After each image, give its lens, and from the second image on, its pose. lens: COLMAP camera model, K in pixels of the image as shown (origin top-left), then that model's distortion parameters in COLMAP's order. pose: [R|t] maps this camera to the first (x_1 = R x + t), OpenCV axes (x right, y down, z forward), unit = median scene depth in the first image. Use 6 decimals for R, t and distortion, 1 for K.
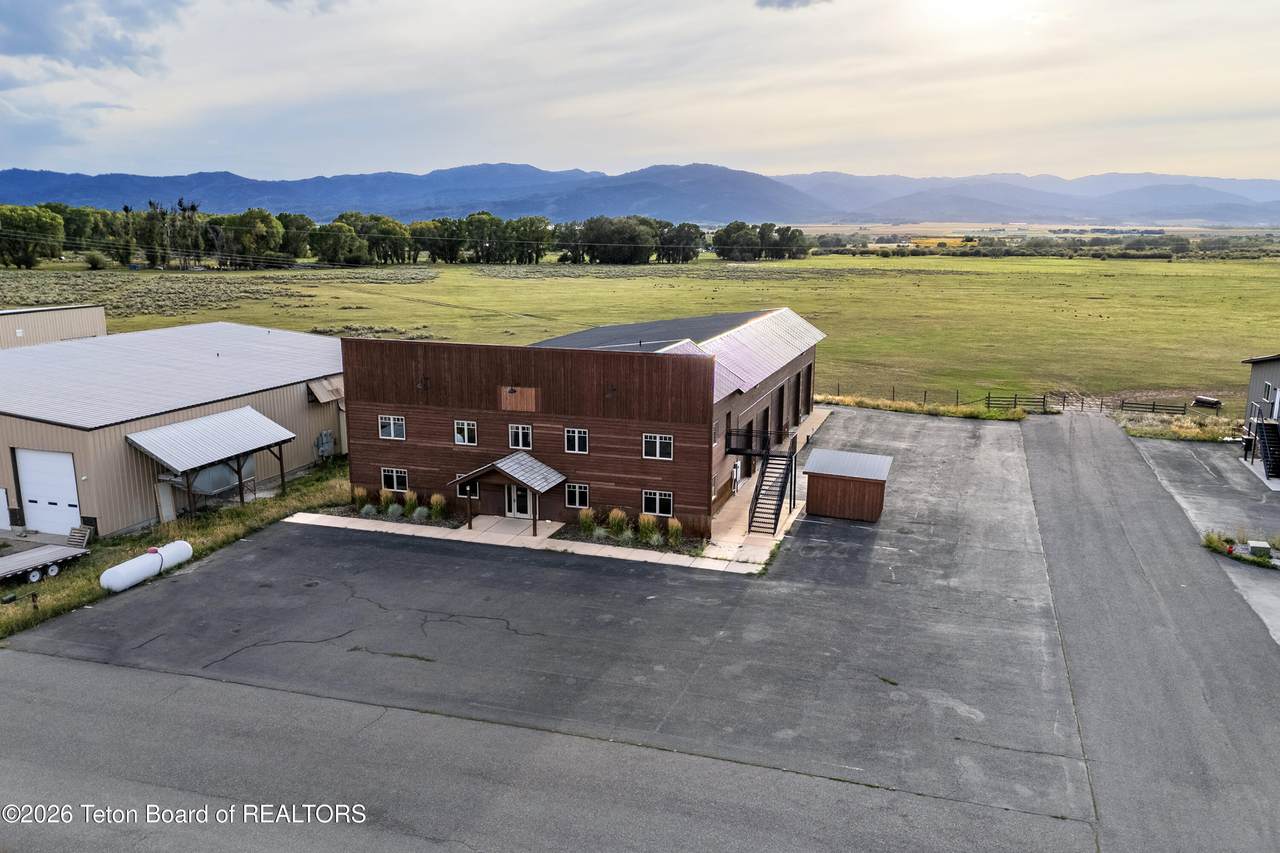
lens RADIAL K [[996.5, 0, 654.7], [0, 996.5, 462.5], [0, 0, 1]] dist [0.103339, -0.136600]
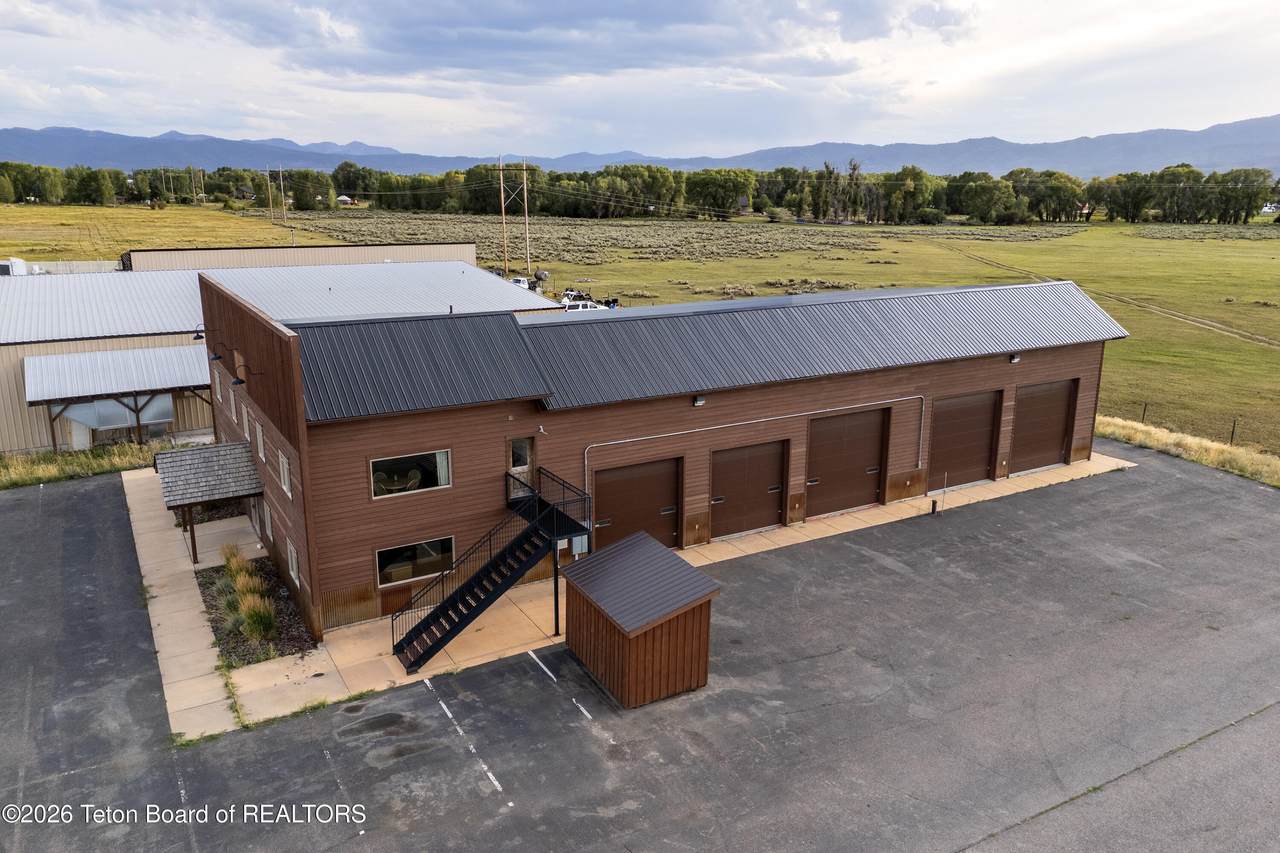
lens RADIAL K [[933.0, 0, 640.0], [0, 933.0, 426.5], [0, 0, 1]] dist [0.096720, -0.101551]
pose [[0.745695, 0.165919, -0.645299, 0.516989], [-0.154544, 0.985157, 0.074714, -0.117569], [0.648117, 0.044013, 0.760268, 0.657080]]
